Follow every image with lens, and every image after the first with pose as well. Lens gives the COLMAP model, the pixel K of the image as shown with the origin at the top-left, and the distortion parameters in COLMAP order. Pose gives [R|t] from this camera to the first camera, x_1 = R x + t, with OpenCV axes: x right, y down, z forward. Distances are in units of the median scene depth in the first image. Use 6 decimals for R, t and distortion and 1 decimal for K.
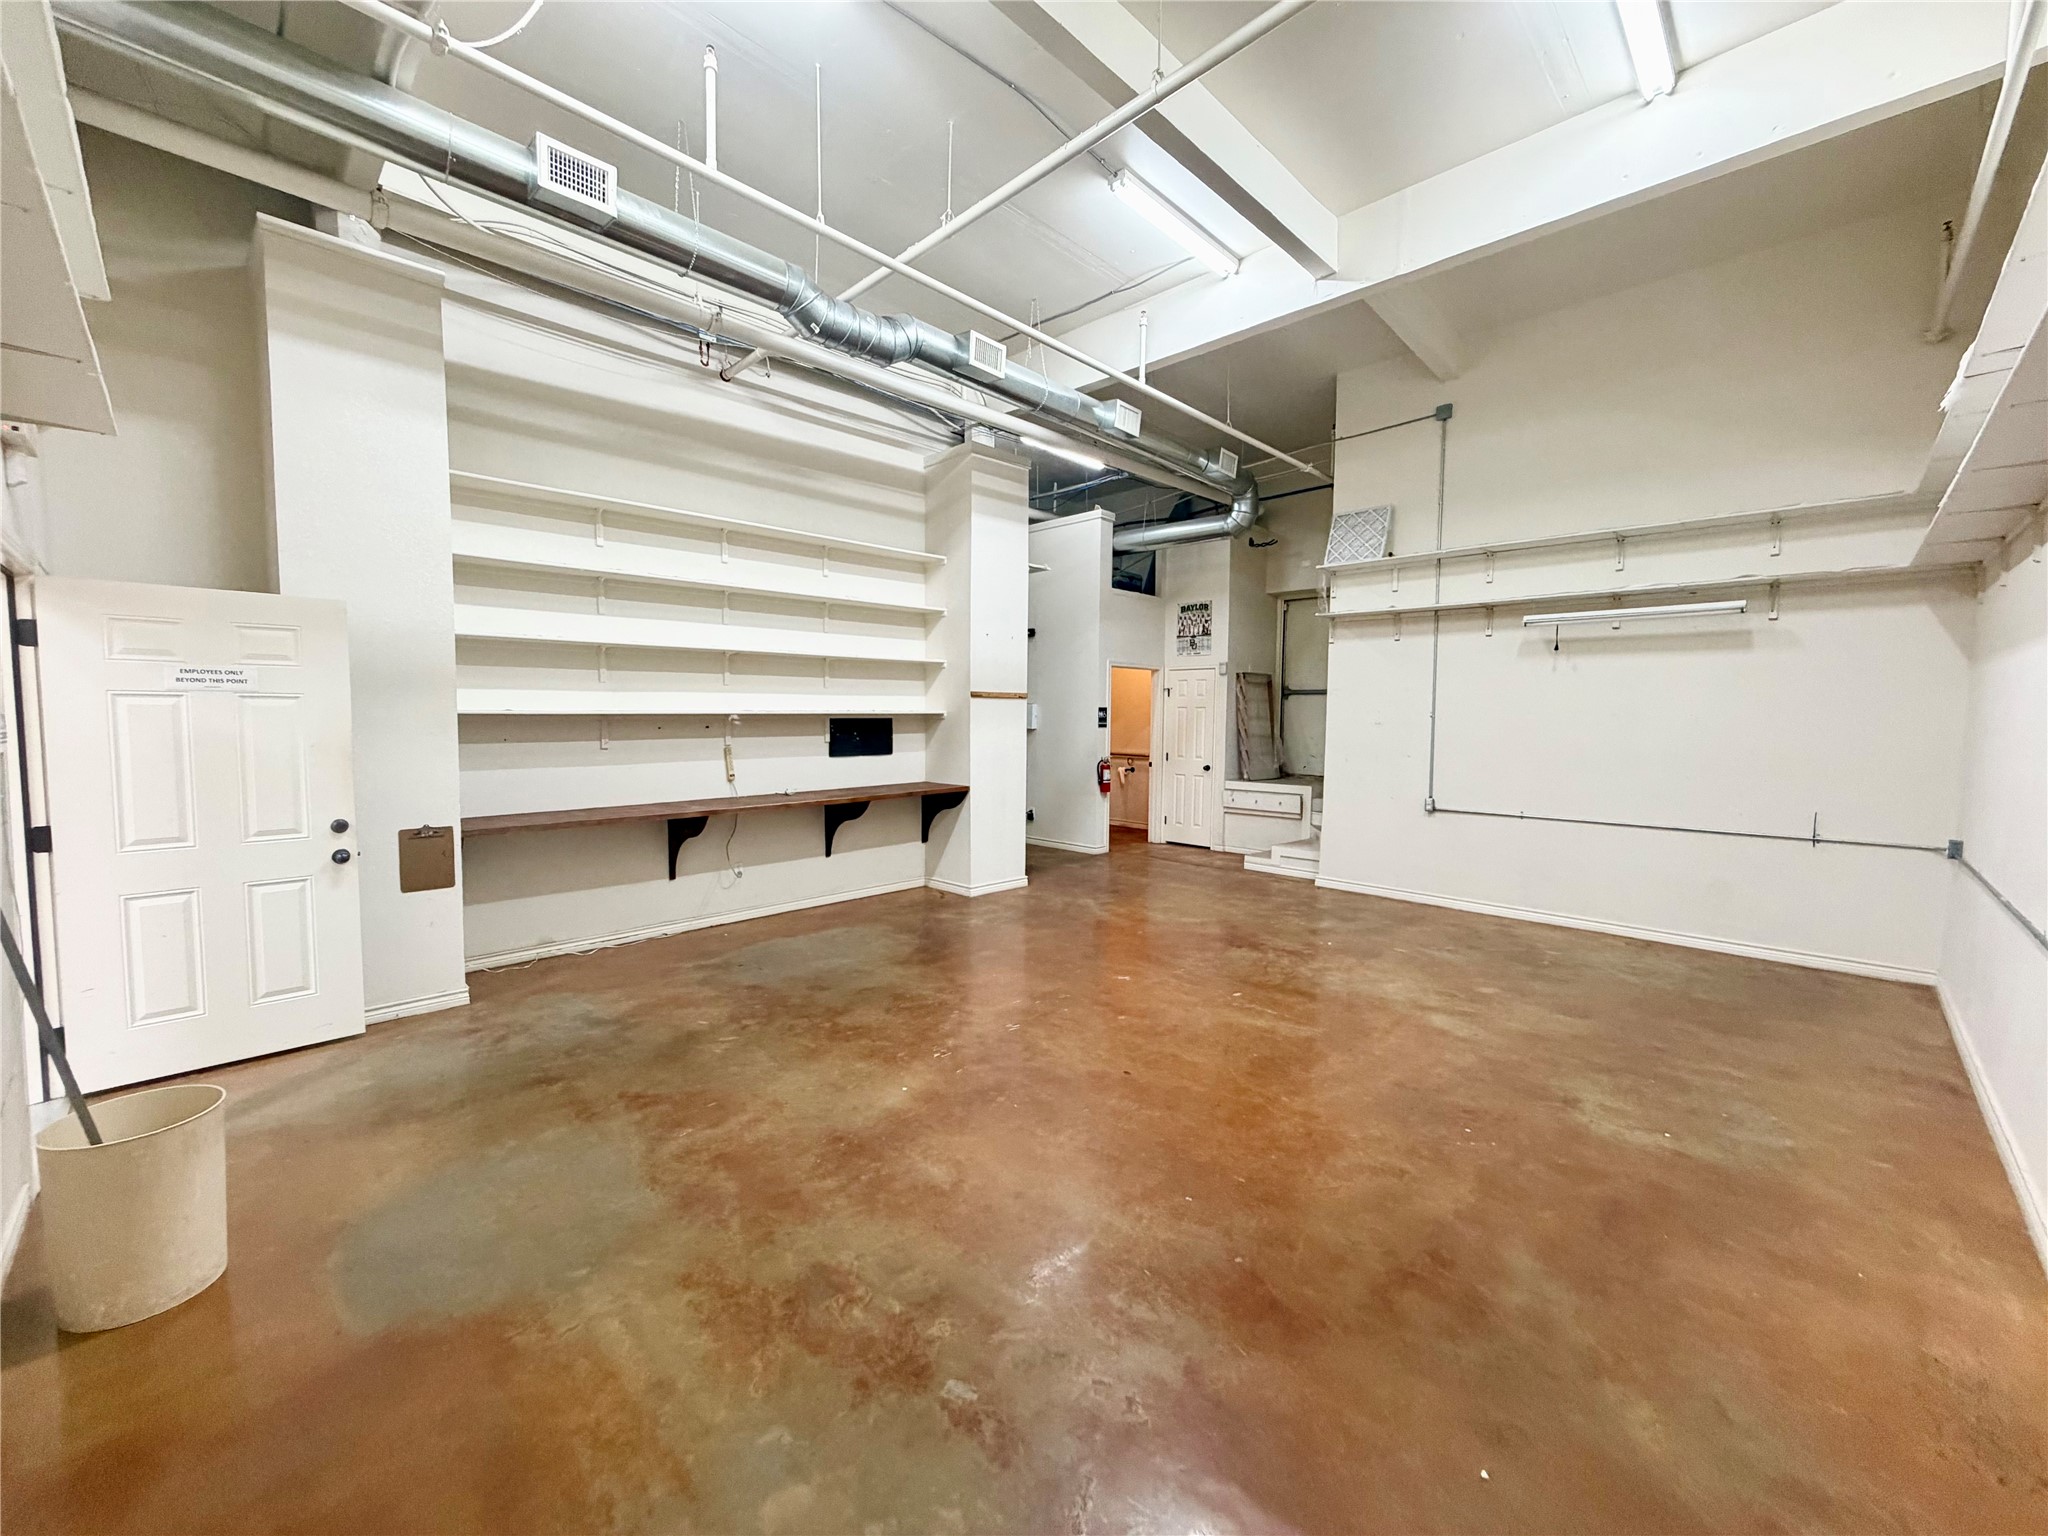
lens RADIAL K [[817.3, 0, 1018.0], [0, 817.3, 764.9], [0, 0, 1]] dist [0.002335, -0.003395]
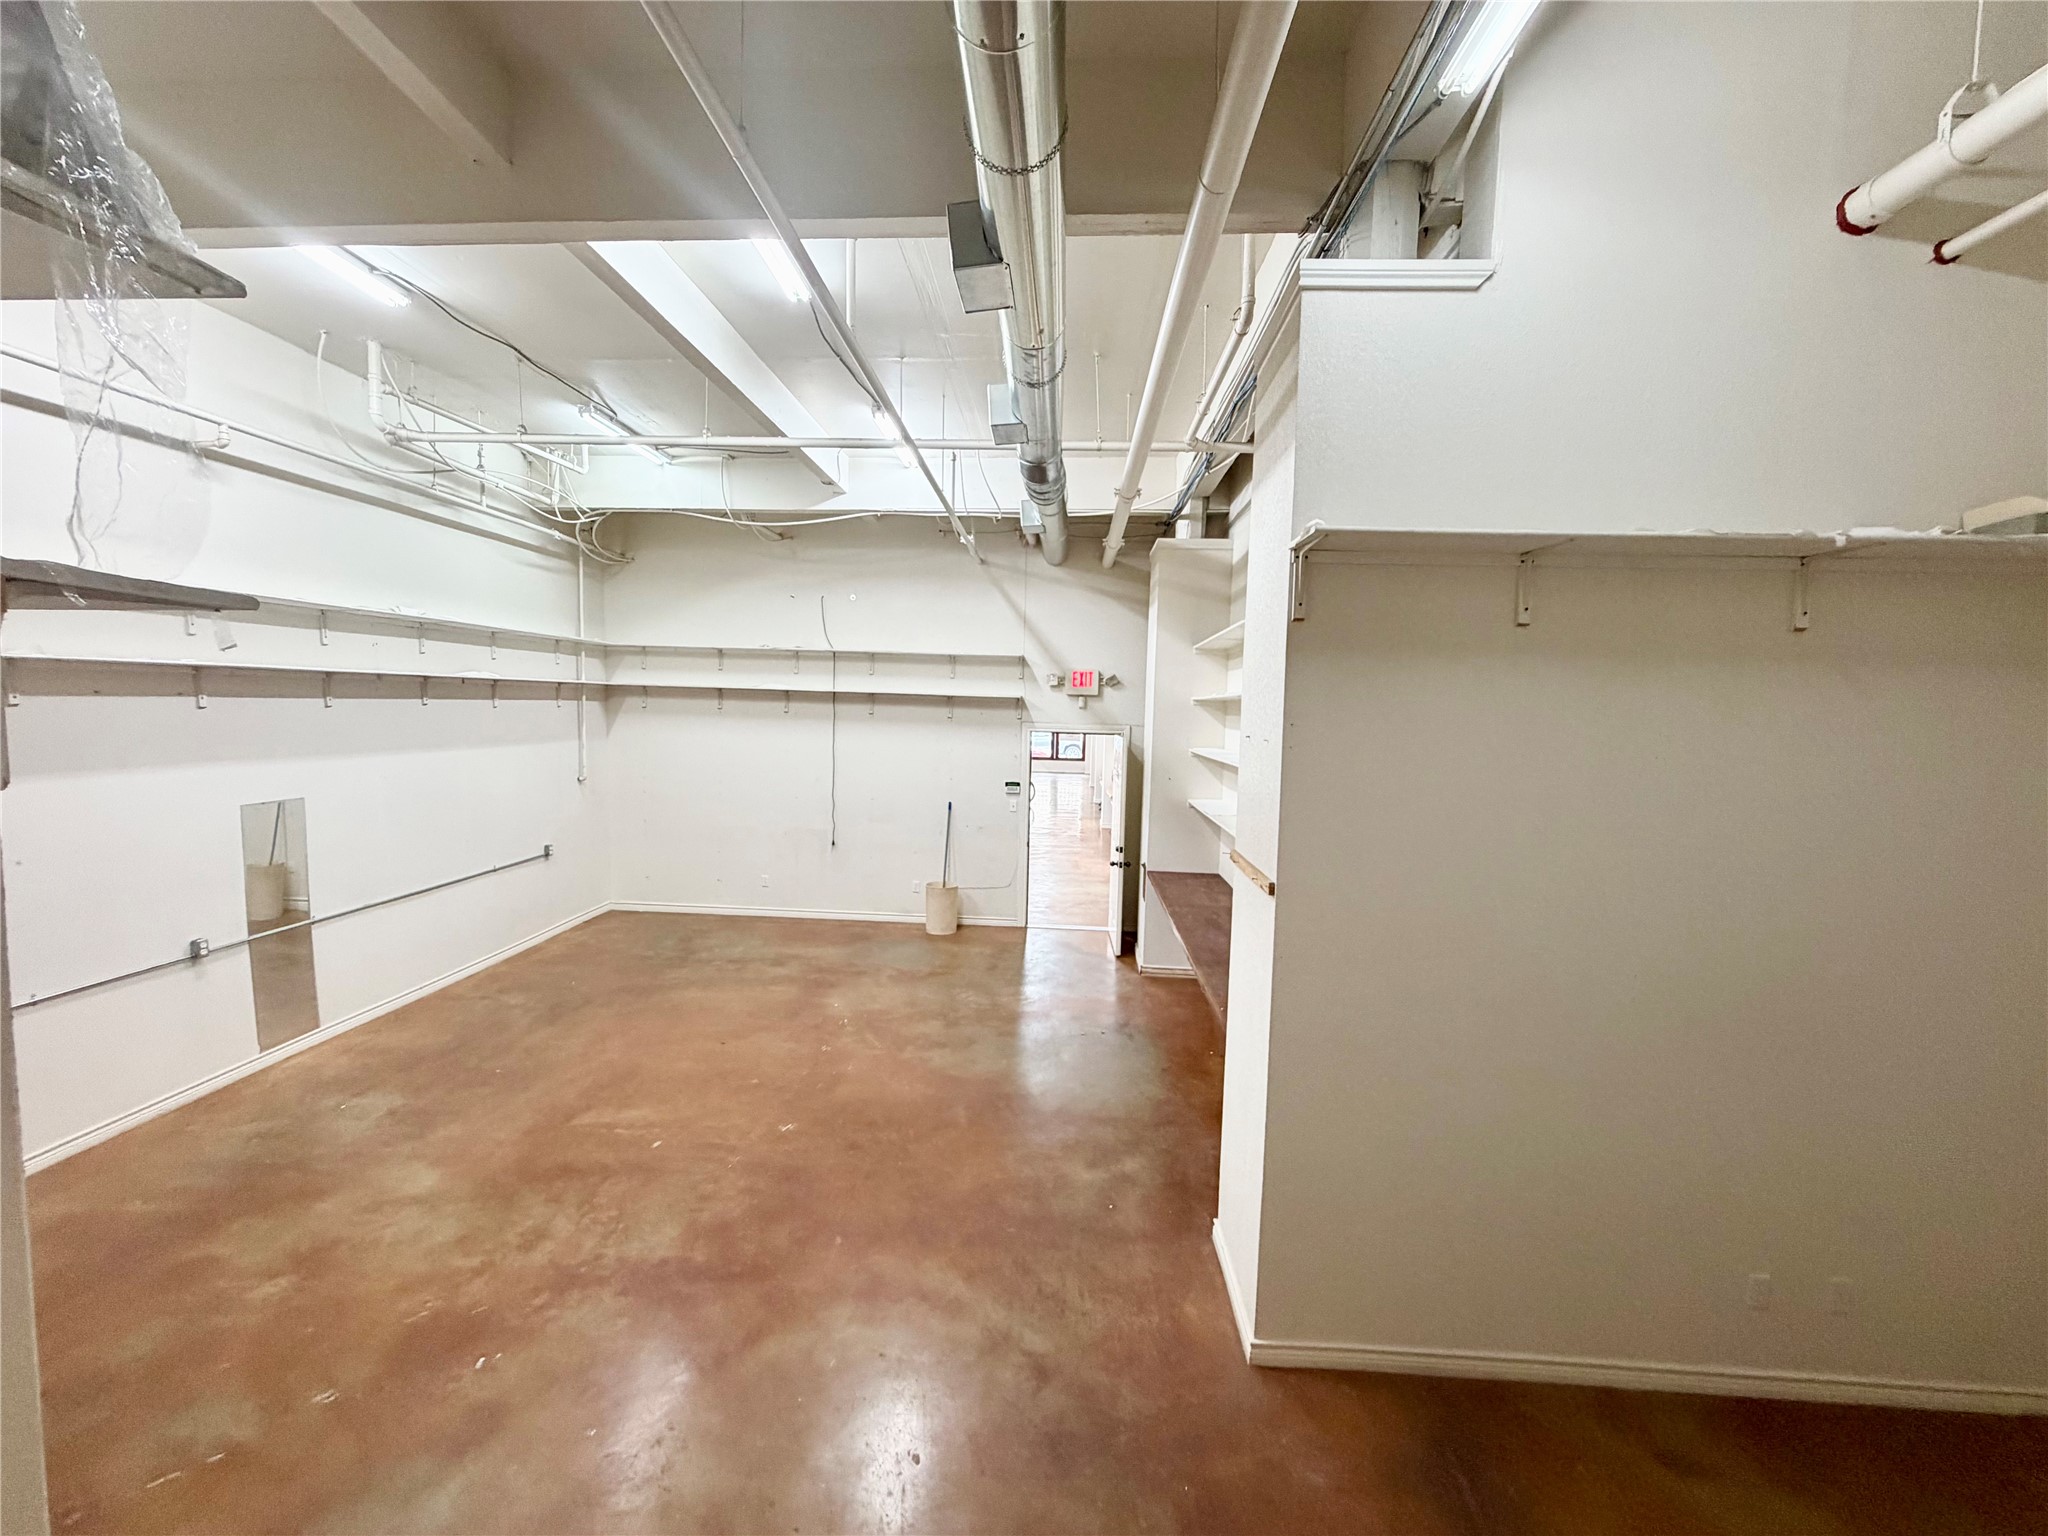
lens RADIAL K [[806.3, 0, 1024.0], [0, 806.3, 768.0], [0, 0, 1]] dist [0.001310, 0.000183]
pose [[-0.744382, 0.023181, -0.667352, 0.547127], [-0.071622, 0.990860, 0.114307, -0.274925], [0.663902, 0.132885, -0.735918, 1.853633]]
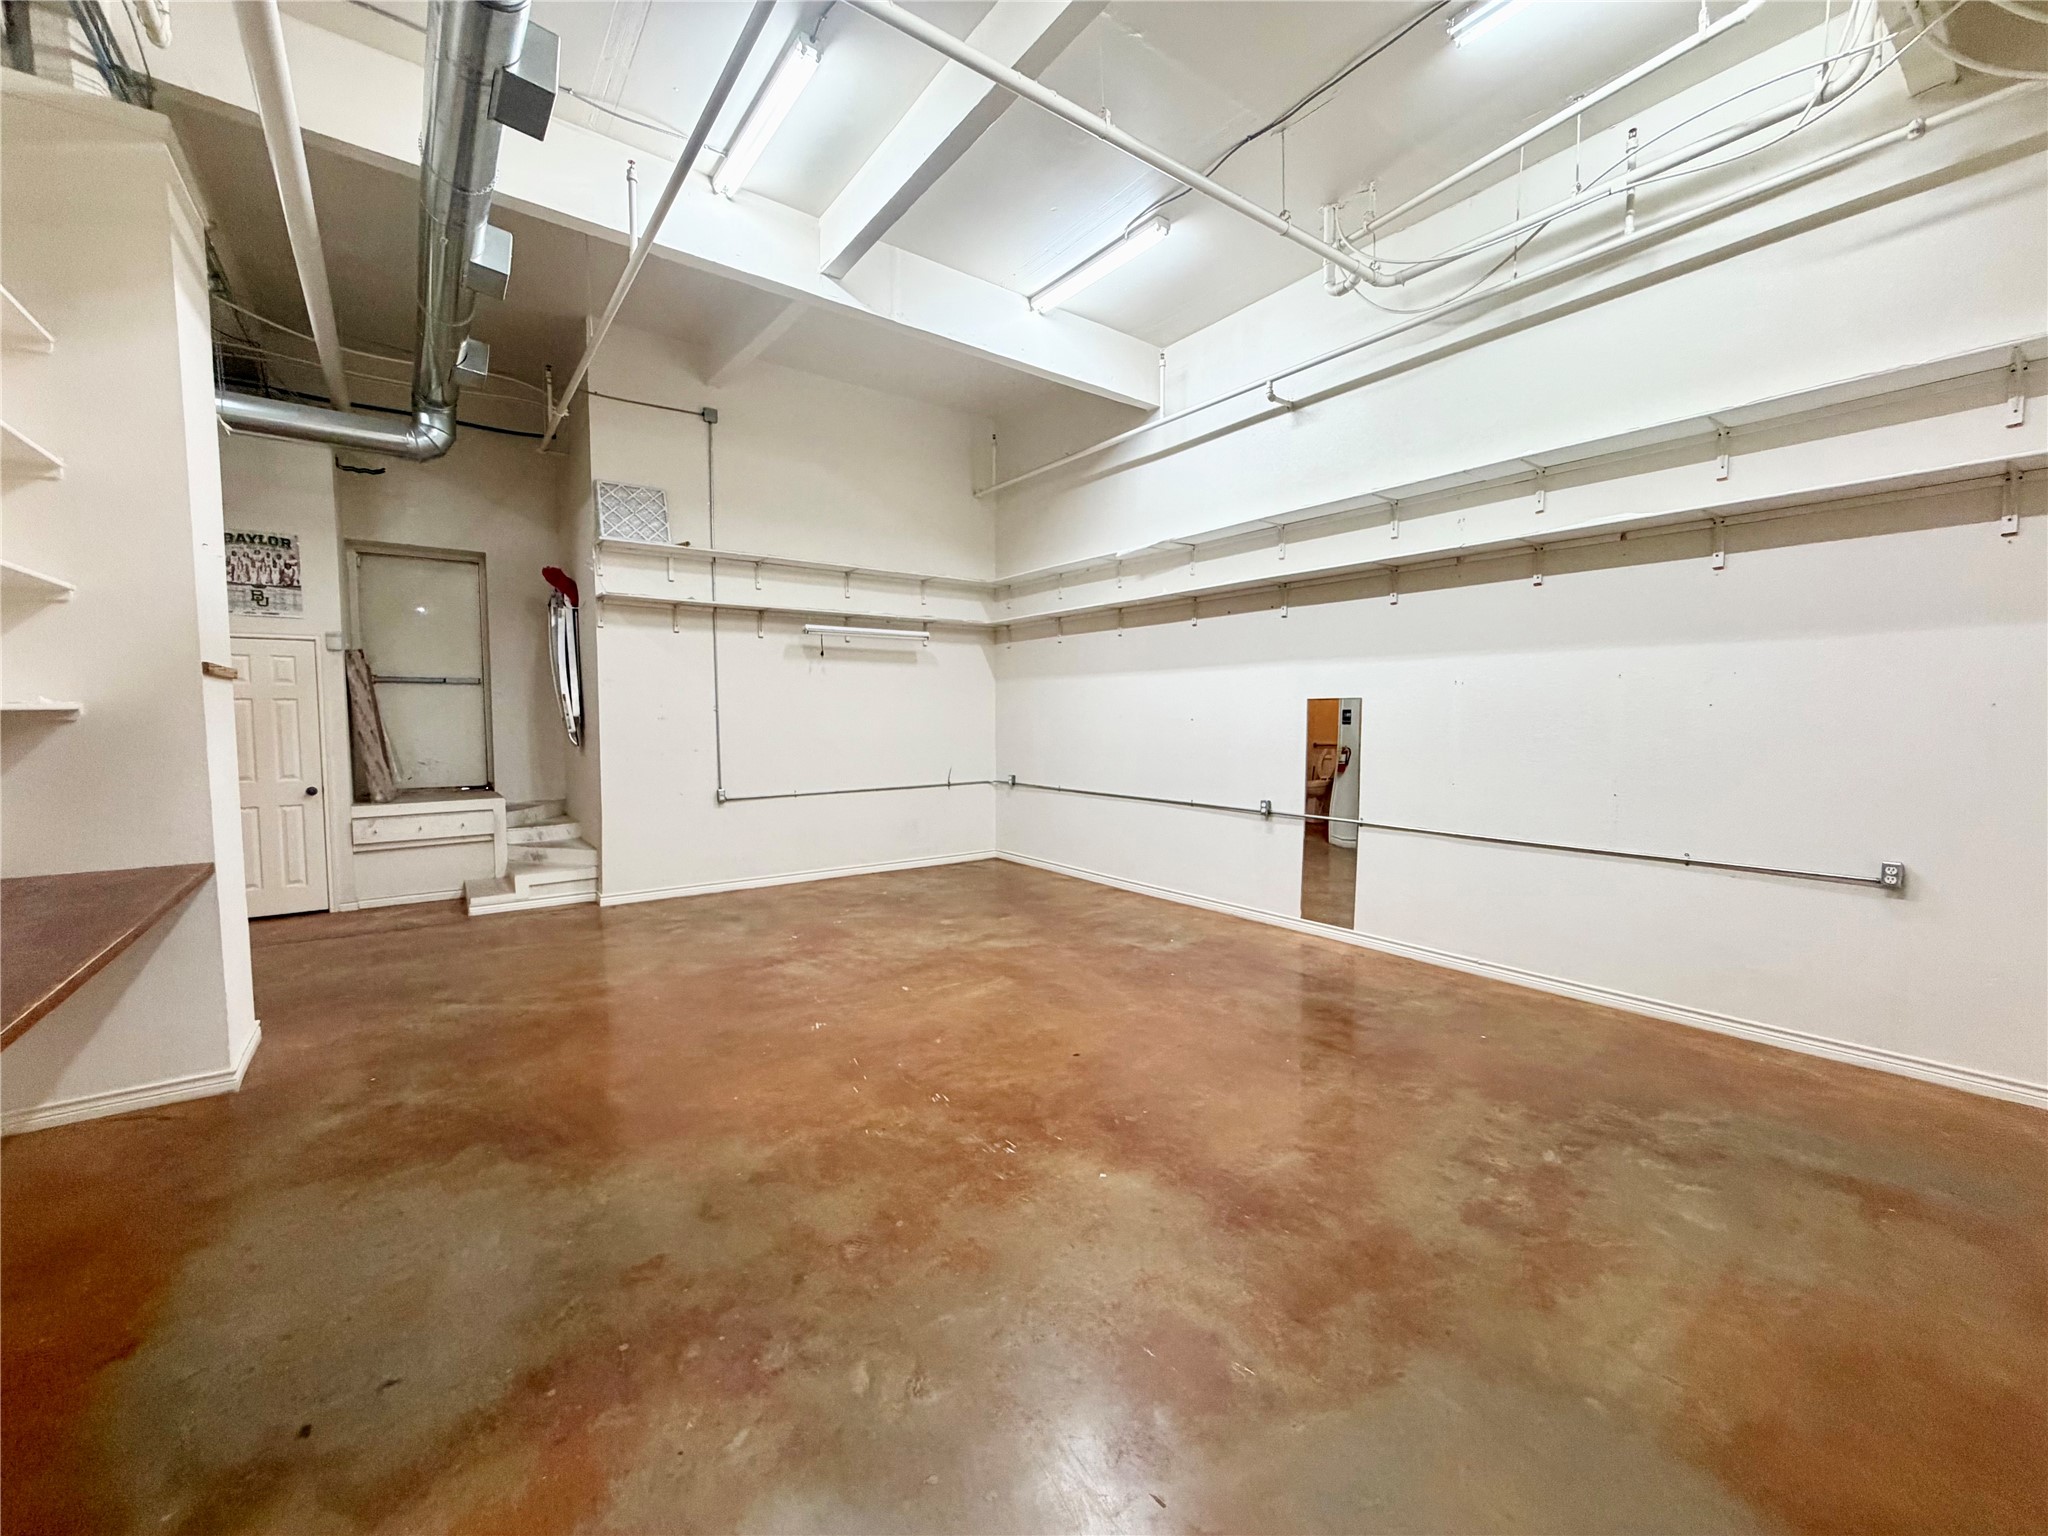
lens RADIAL K [[817.3, 0, 1018.0], [0, 817.3, 764.9], [0, 0, 1]] dist [0.002335, -0.003395]
pose [[0.153649, -0.071495, 0.985536, -0.659614], [0.064199, 0.995994, 0.062245, -0.043862], [-0.986038, 0.053707, 0.157623, 0.674169]]
